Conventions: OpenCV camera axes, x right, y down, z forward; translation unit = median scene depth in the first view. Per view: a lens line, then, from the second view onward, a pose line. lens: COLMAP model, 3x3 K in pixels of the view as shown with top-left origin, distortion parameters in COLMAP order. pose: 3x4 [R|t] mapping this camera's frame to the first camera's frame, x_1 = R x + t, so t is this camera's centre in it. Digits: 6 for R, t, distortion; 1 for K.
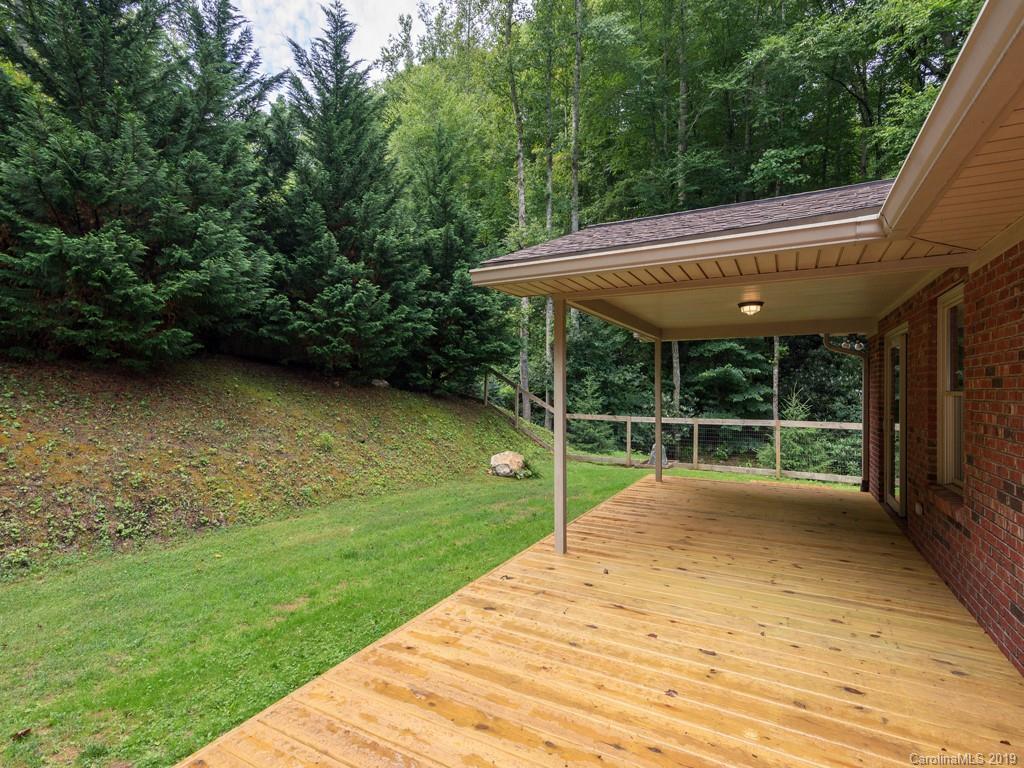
lens RADIAL K [[517.9, 0, 508.3], [0, 517.9, 386.4], [0, 0, 1]] dist [0.022768, -0.001401]
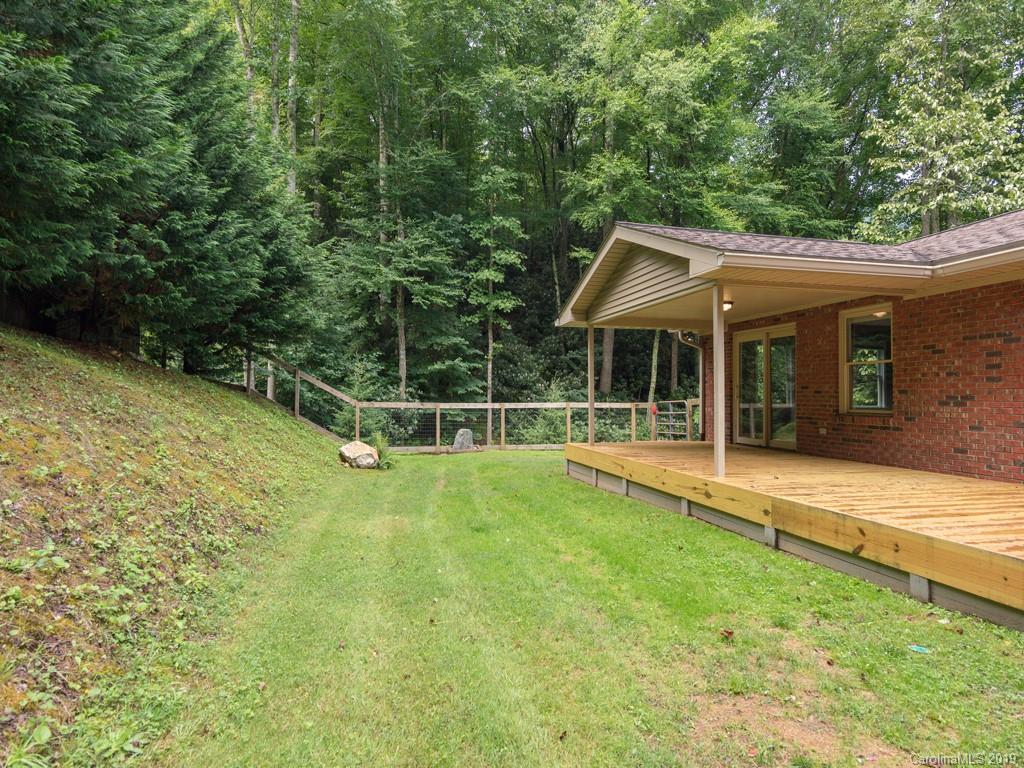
lens RADIAL K [[590.6, 0, 509.1], [0, 590.6, 386.5], [0, 0, 1]] dist [0.006475, -0.001409]
pose [[0.732967, 0.012546, 0.680149, -0.303410], [-0.007527, 0.999918, -0.010333, 0.026165], [-0.680223, 0.002454, 0.733001, 0.061177]]
